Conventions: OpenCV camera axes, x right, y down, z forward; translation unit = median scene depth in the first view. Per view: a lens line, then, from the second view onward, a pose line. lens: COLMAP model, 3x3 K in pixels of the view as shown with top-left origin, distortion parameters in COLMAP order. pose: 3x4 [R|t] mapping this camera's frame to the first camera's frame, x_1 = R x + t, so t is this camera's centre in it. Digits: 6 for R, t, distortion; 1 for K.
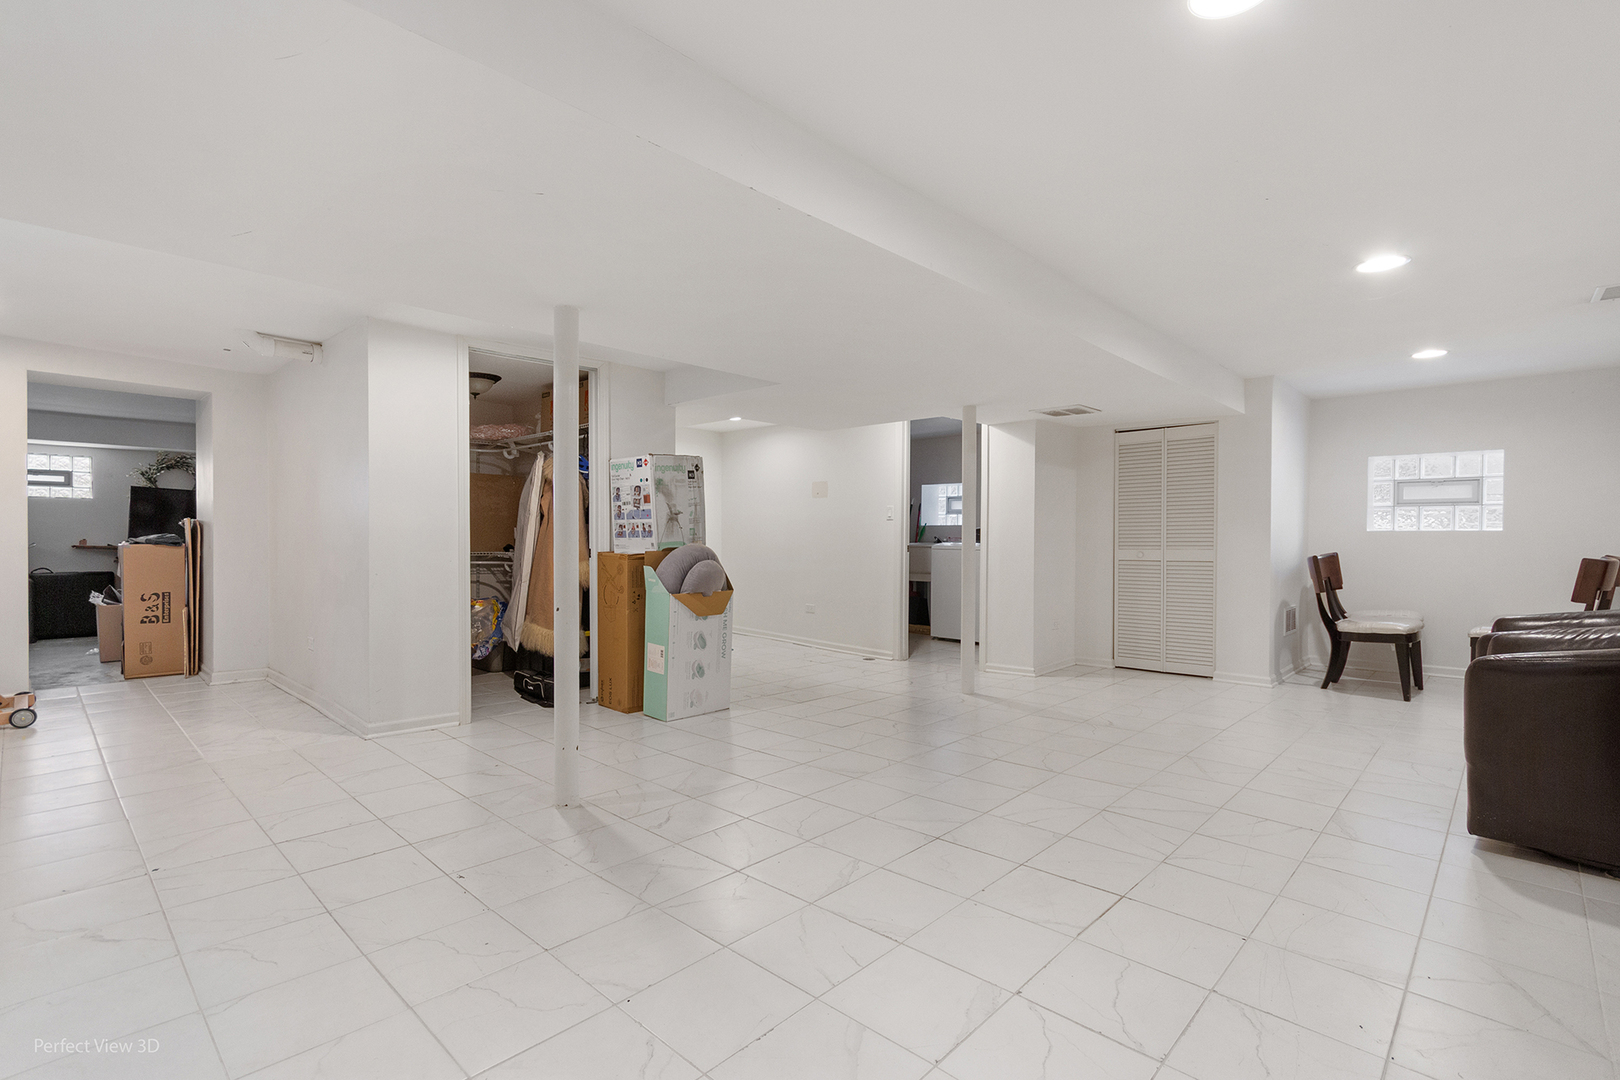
lens RADIAL K [[745.0, 0, 814.3], [0, 745.0, 537.0], [0, 0, 1]] dist [0.002717, -0.000585]
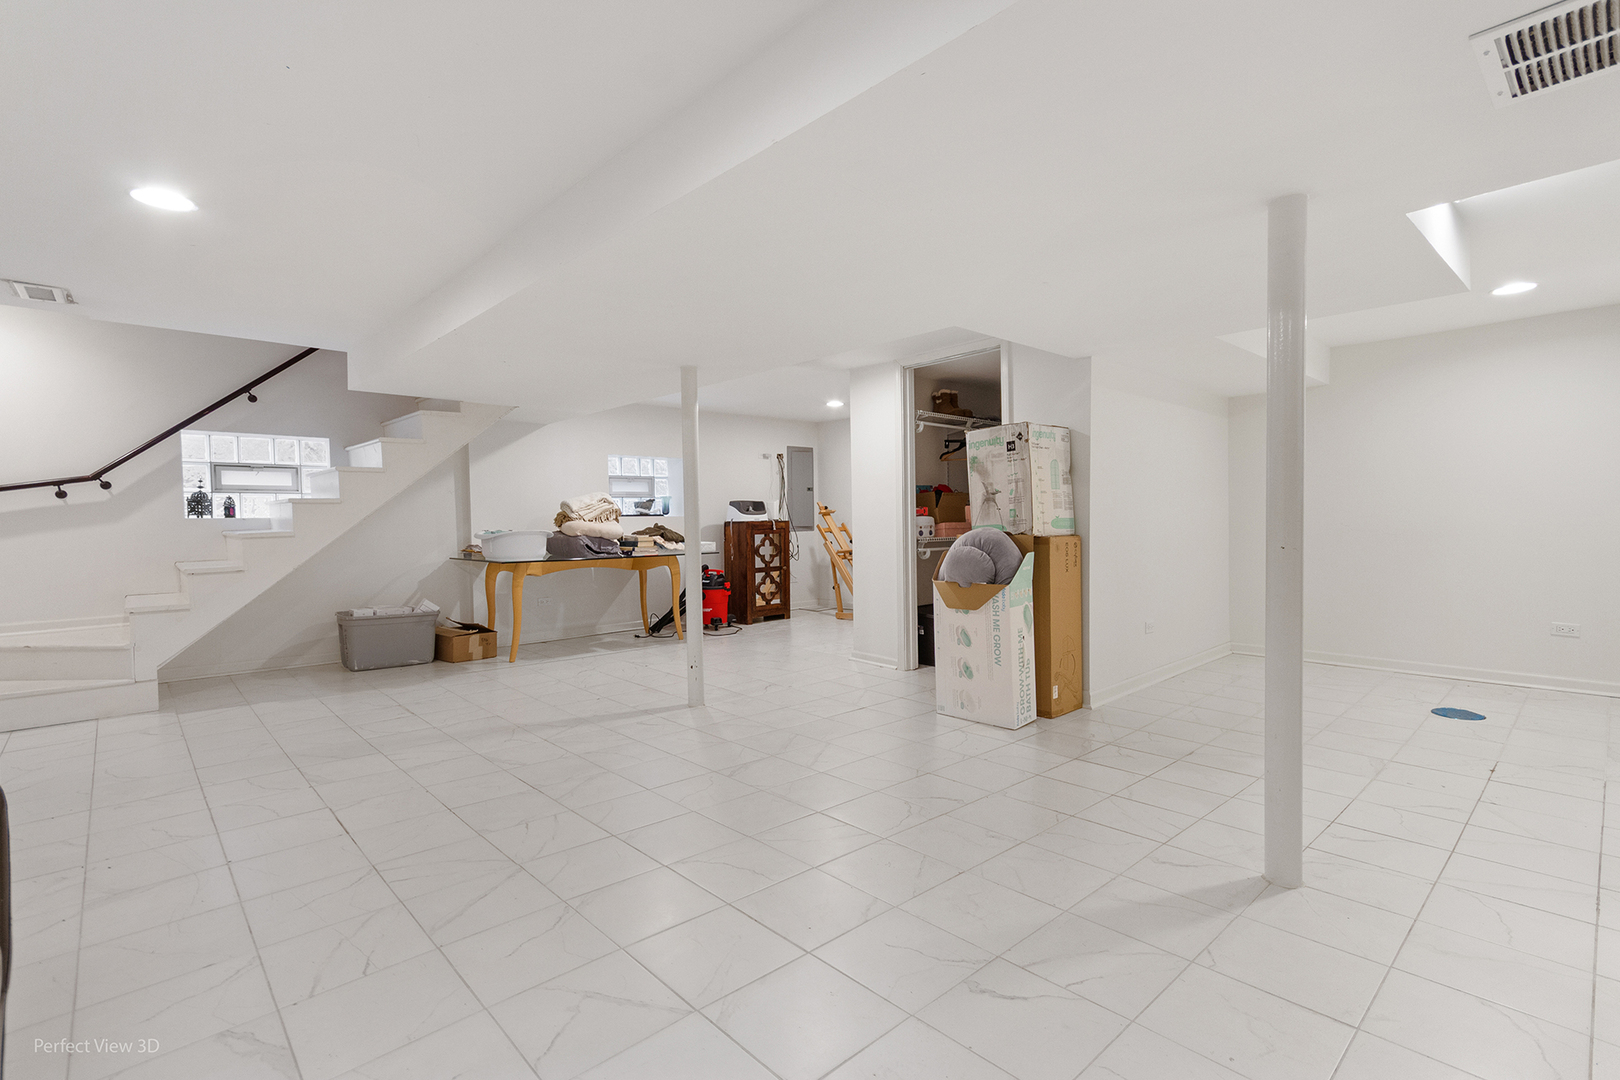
lens RADIAL K [[745.0, 0, 814.1], [0, 745.0, 546.2], [0, 0, 1]] dist [0.002717, -0.000585]
pose [[-0.051870, 0.033889, -0.998079, 0.717142], [0.009266, 0.999397, 0.033452, -0.000059], [0.998611, -0.007513, -0.052152, 0.842083]]
